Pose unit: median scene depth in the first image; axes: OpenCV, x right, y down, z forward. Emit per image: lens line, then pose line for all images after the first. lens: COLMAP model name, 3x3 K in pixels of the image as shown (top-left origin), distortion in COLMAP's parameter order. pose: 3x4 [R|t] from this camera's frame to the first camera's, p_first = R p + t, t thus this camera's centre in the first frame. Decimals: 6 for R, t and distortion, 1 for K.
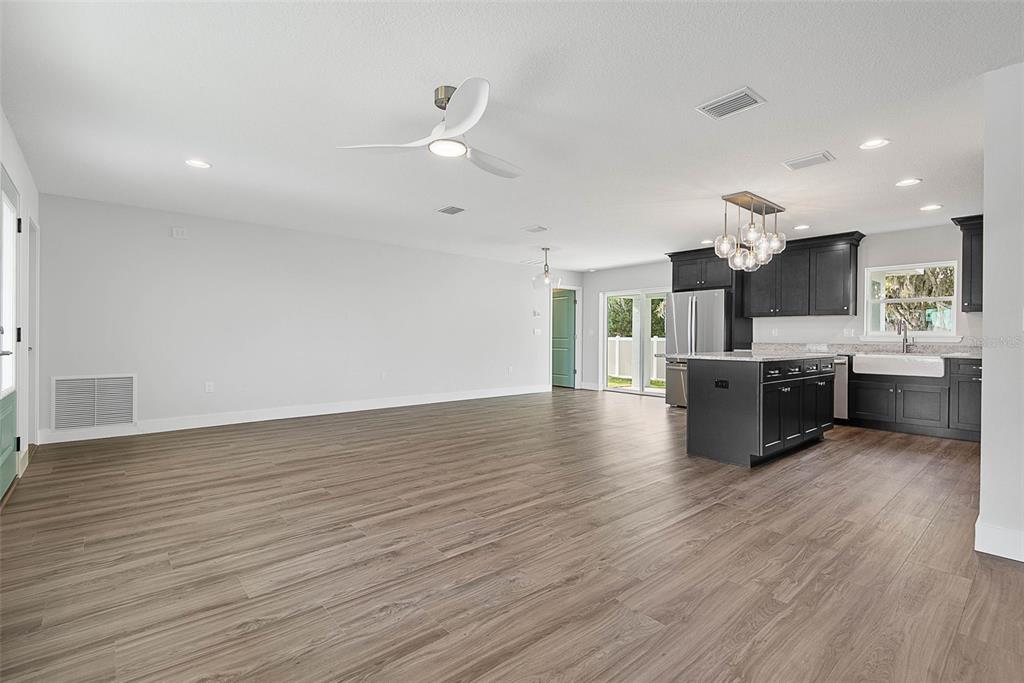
lens RADIAL K [[472.7, 0, 515.4], [0, 472.7, 340.7], [0, 0, 1]] dist [0.021530, -0.000661]
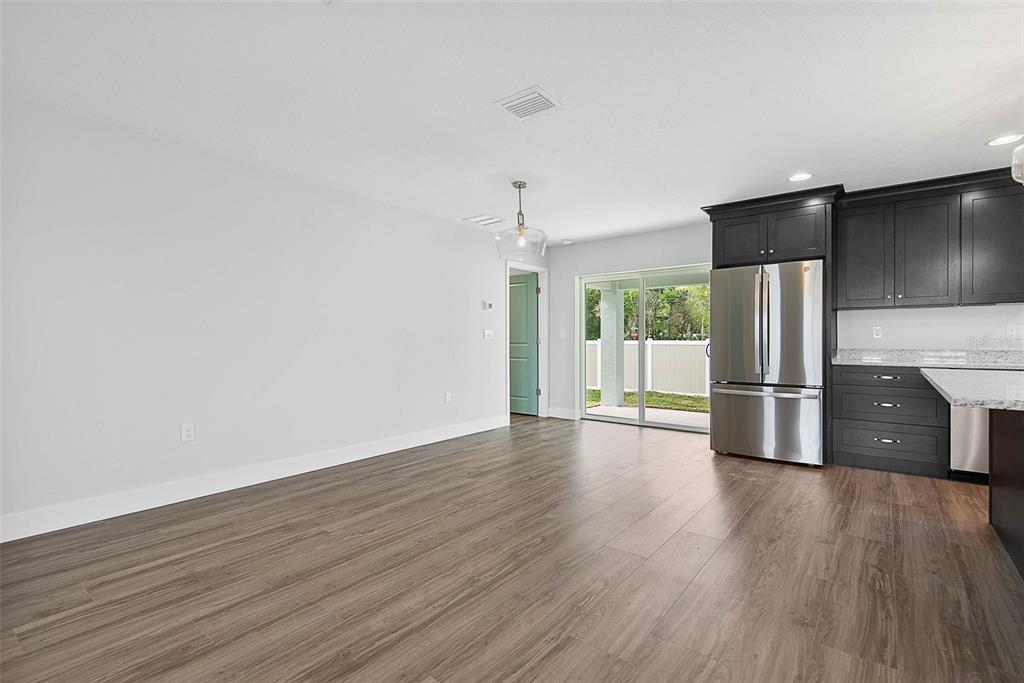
lens RADIAL K [[469.2, 0, 516.4], [0, 469.2, 334.0], [0, 0, 1]] dist [0.038985, 0.000014]
pose [[0.982831, -0.004188, 0.184462, -0.033659], [0.007544, 0.999819, -0.017492, -0.007406], [-0.184355, 0.018584, 0.982684, 0.371793]]
